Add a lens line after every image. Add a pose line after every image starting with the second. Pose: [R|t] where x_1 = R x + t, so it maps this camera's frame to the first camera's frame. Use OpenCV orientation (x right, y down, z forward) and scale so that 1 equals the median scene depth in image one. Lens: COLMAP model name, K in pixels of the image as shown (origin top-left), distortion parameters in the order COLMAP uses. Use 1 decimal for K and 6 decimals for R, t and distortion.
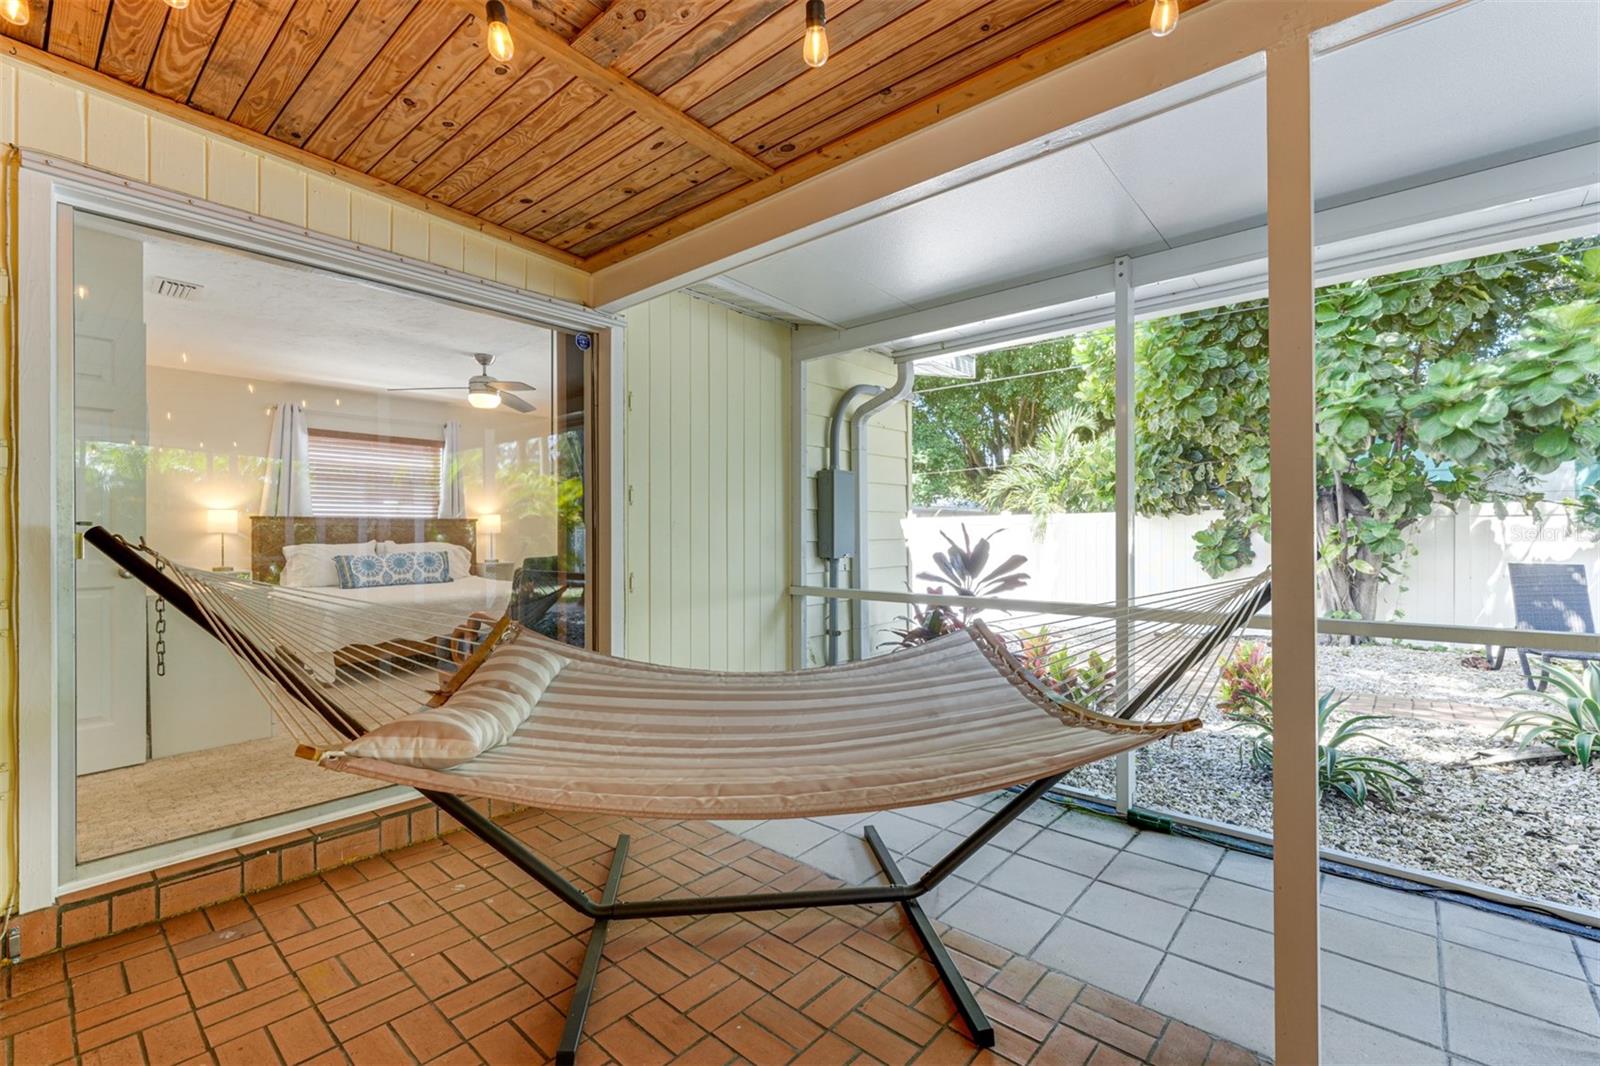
lens RADIAL K [[703.4, 0, 800.0], [0, 703.4, 533.0], [0, 0, 1]] dist [0.000743, 0.000048]
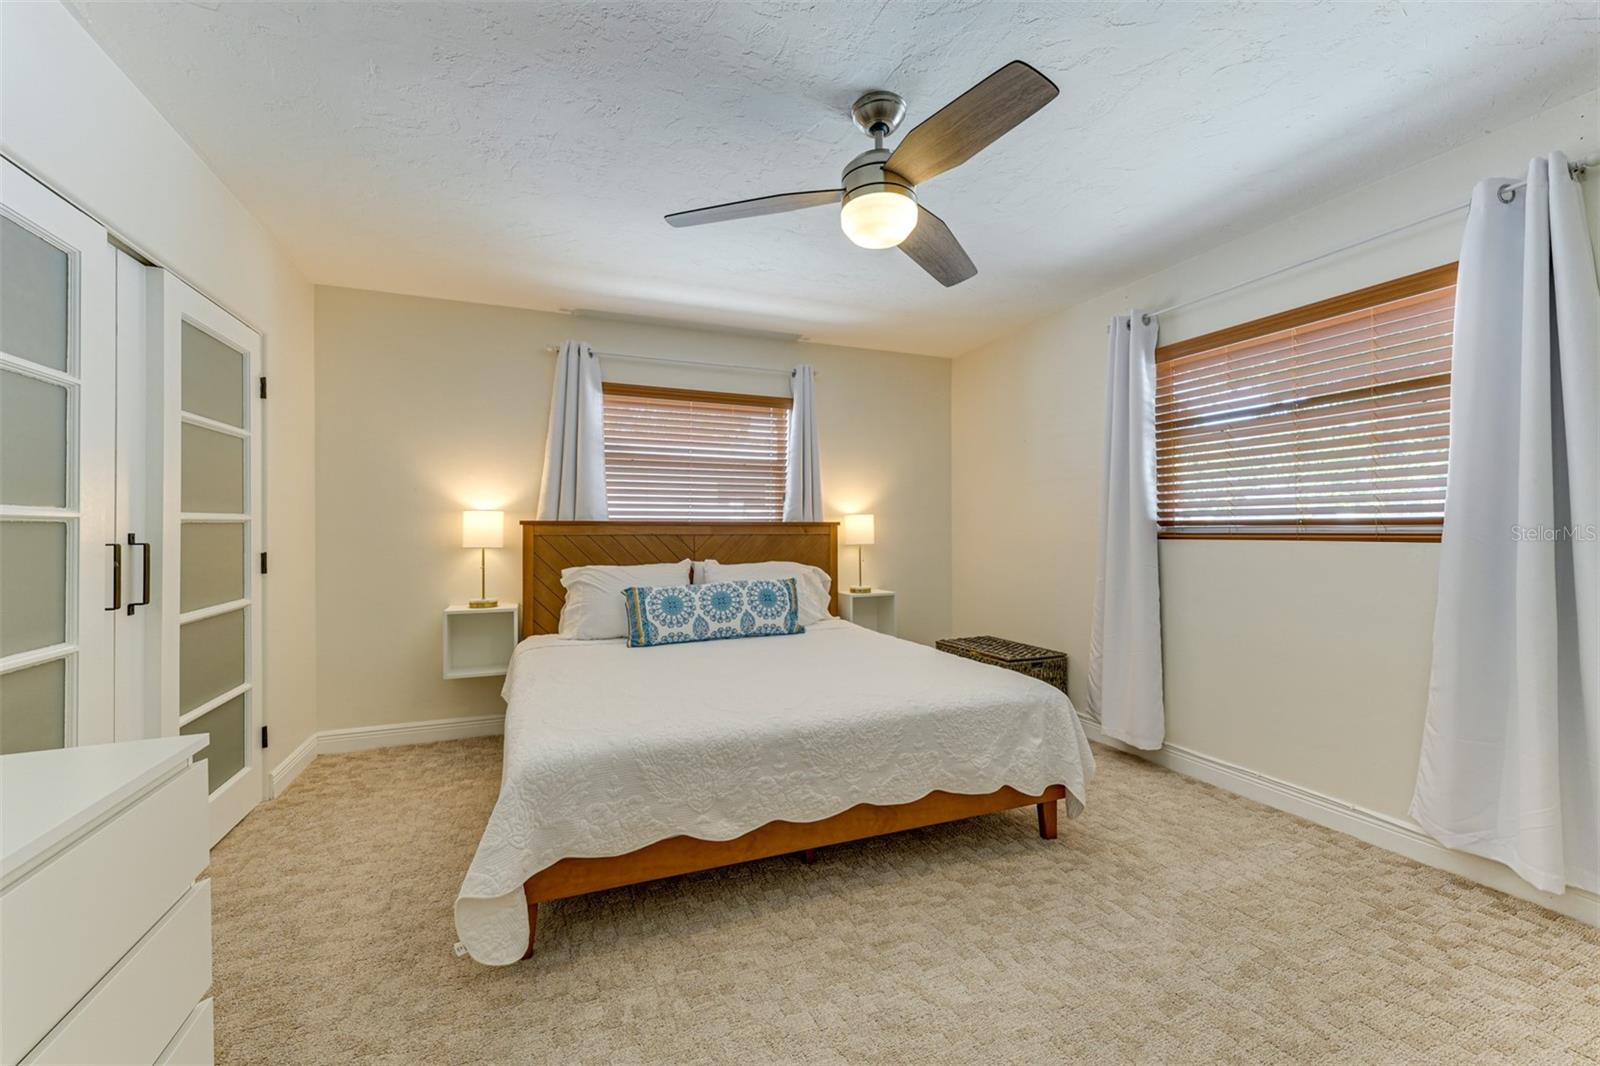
lens RADIAL K [[703.4, 0, 800.0], [0, 703.4, 533.0], [0, 0, 1]] dist [0.000743, 0.000048]
pose [[0.894669, 0.004332, -0.446709, -0.250616], [-0.003209, 0.999990, 0.003270, -0.014802], [0.446719, -0.001492, 0.894673, 0.506271]]
